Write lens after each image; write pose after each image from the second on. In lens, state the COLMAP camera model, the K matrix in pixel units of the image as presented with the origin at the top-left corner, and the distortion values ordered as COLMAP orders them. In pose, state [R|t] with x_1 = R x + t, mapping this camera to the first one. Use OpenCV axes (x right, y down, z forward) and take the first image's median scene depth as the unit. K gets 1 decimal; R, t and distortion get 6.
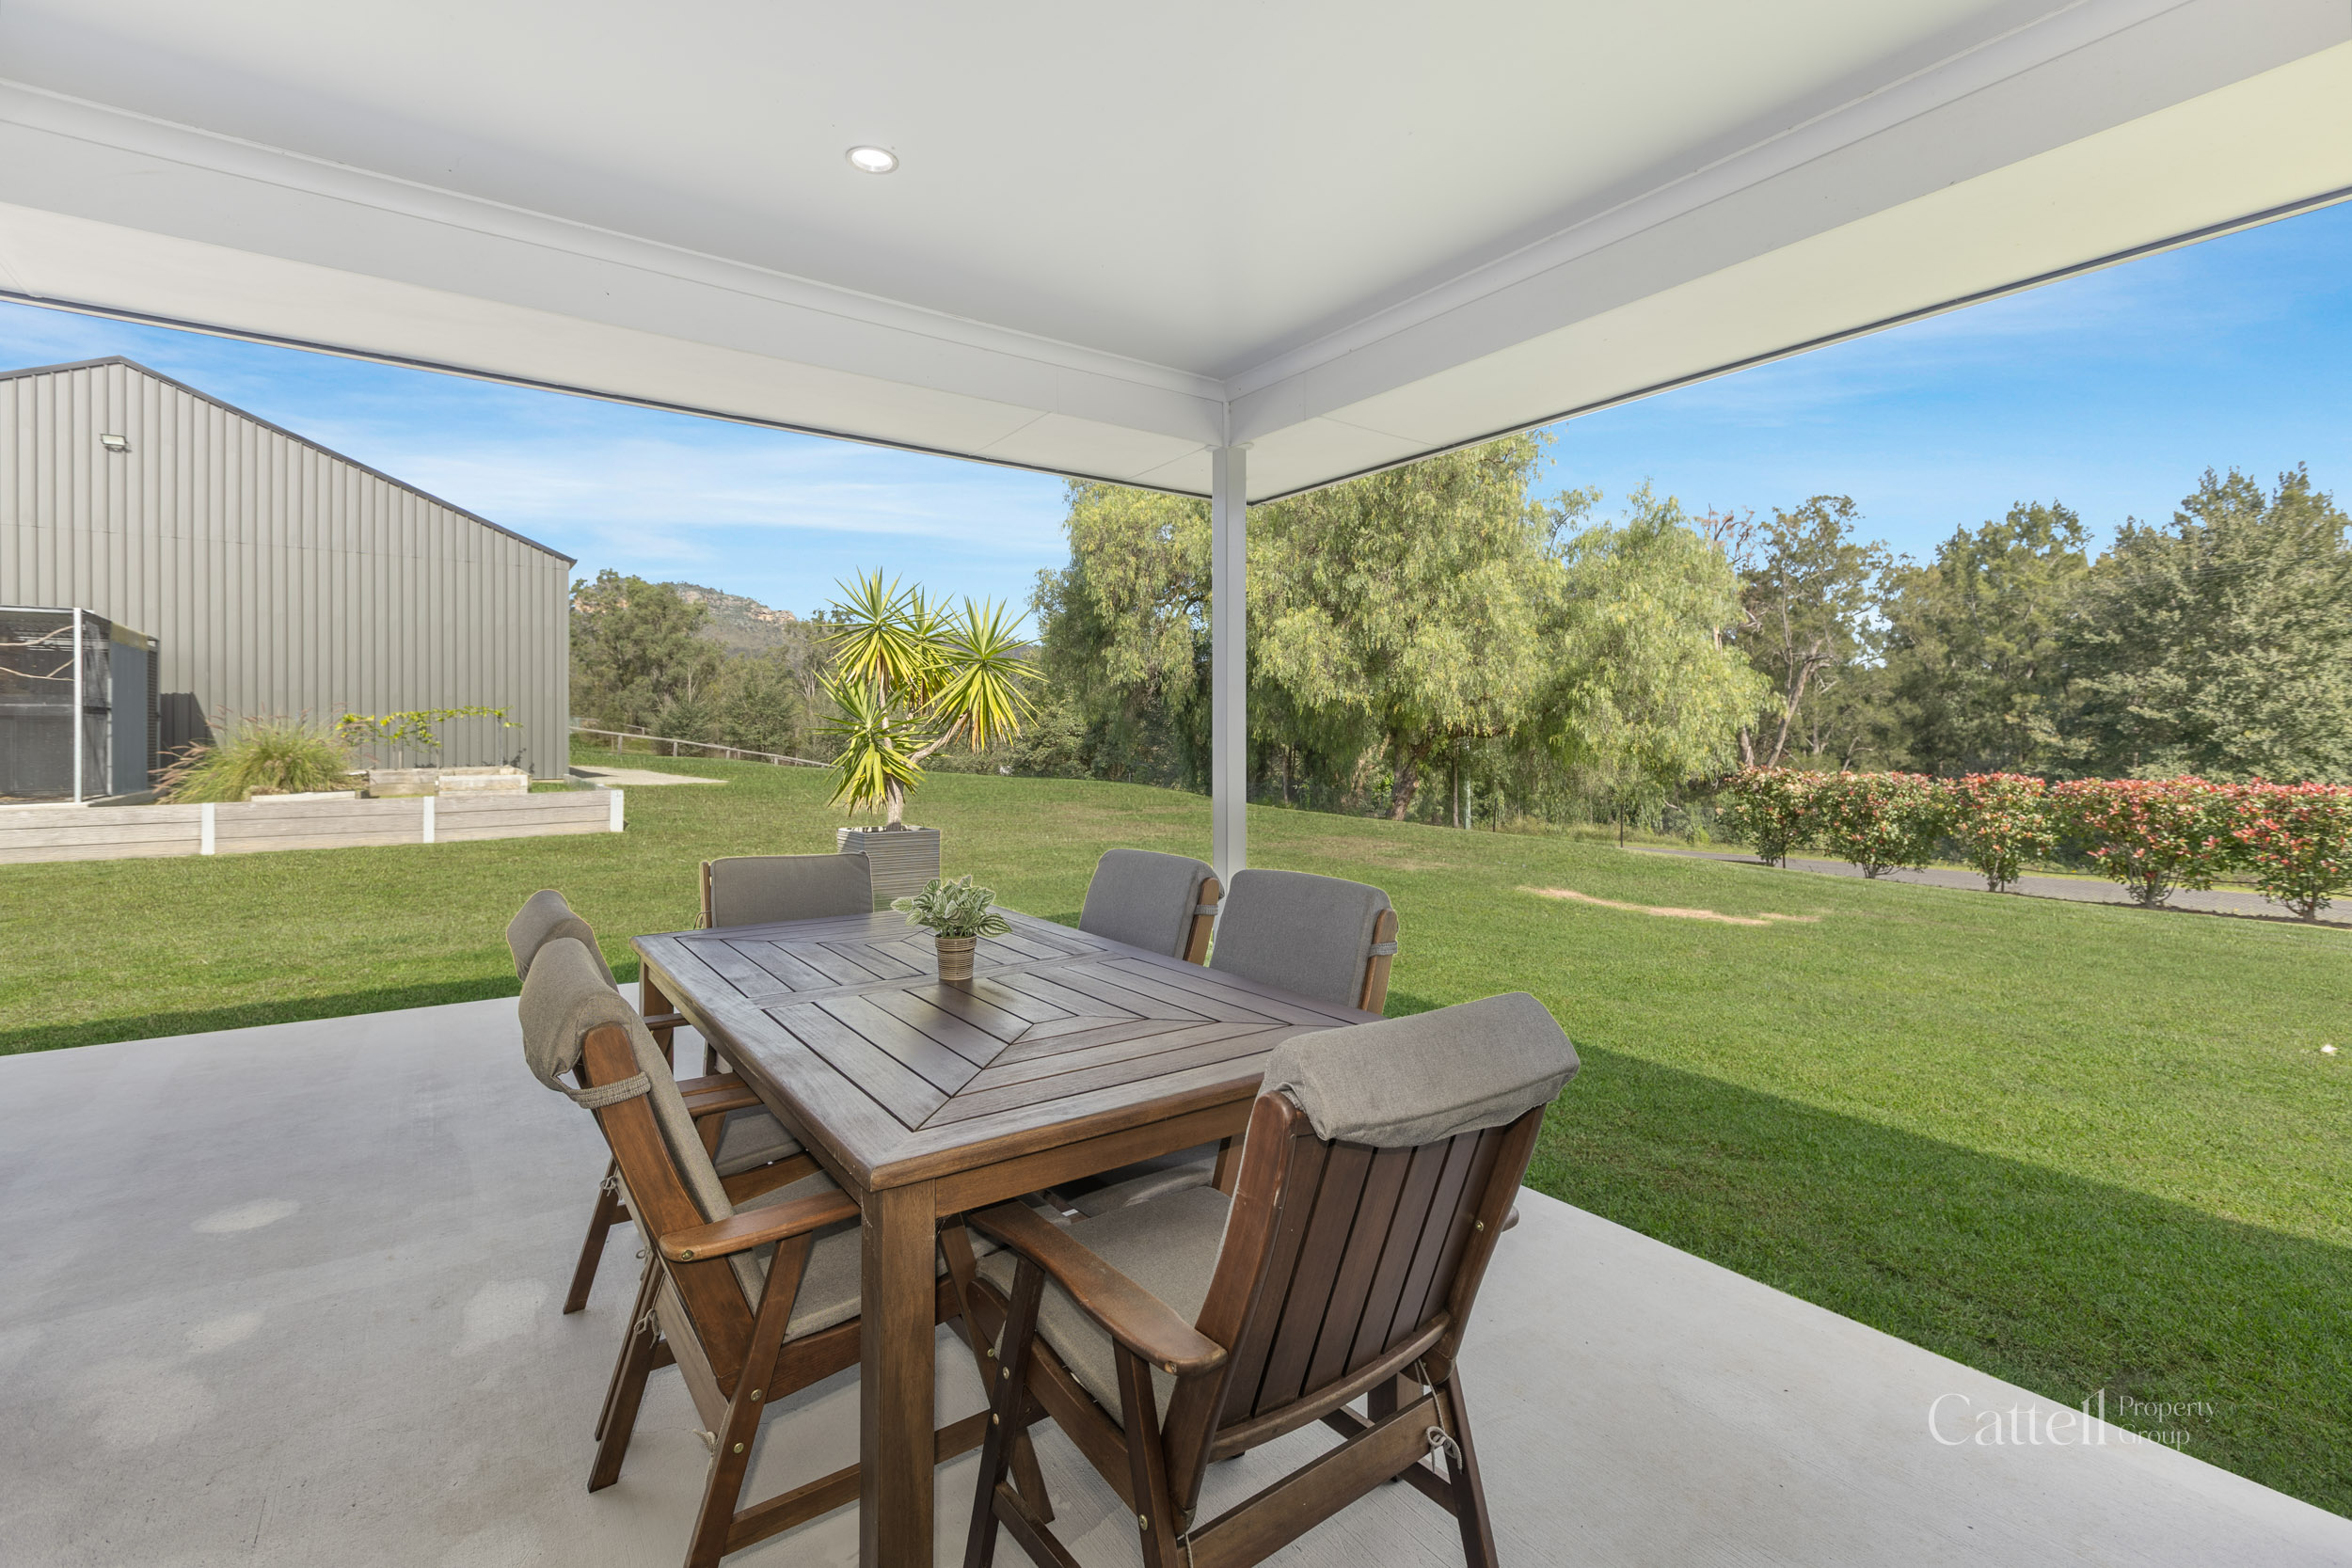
lens RADIAL K [[1064.6, 0, 1177.8], [0, 1064.6, 744.4], [0, 0, 1]] dist [-0.000807, 0.000556]
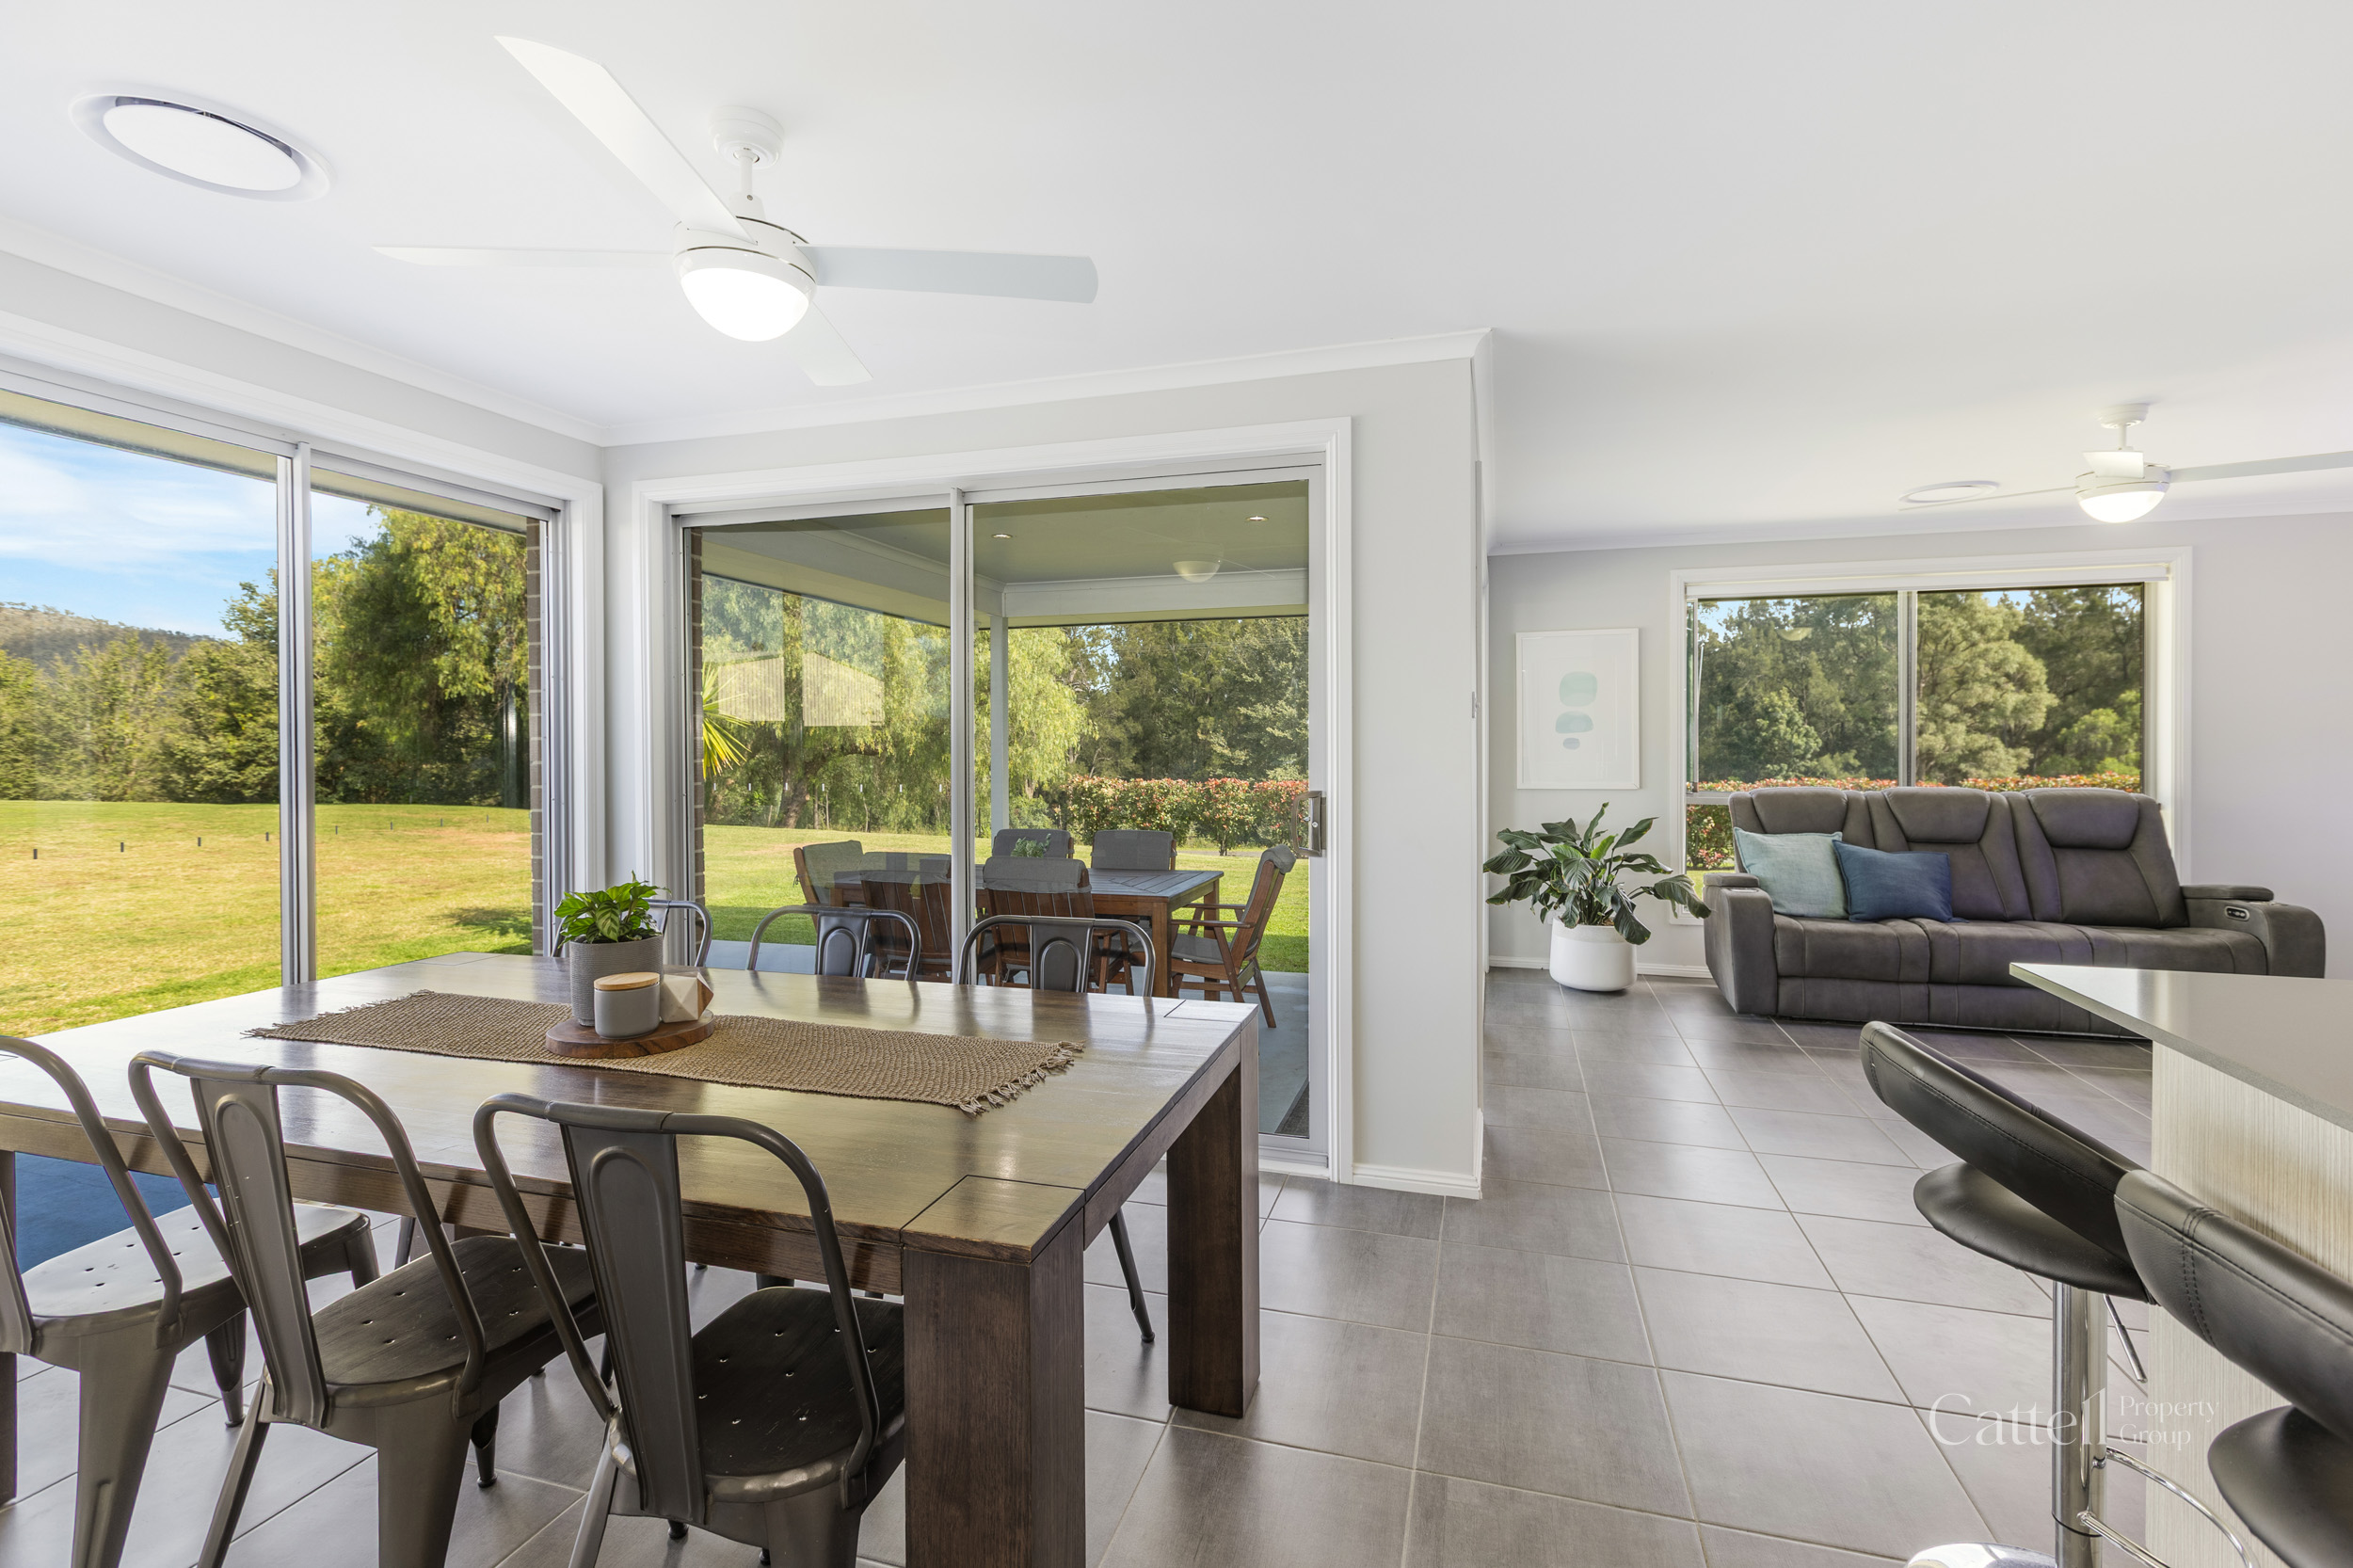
lens RADIAL K [[1065.2, 0, 1178.3], [0, 1065.2, 744.4], [0, 0, 1]] dist [-0.000807, 0.000556]
pose [[0.791971, -0.000292, 0.610558, -0.101975], [0.006353, 0.999950, -0.007762, -0.004572], [-0.610525, 0.010026, 0.791933, -0.080206]]
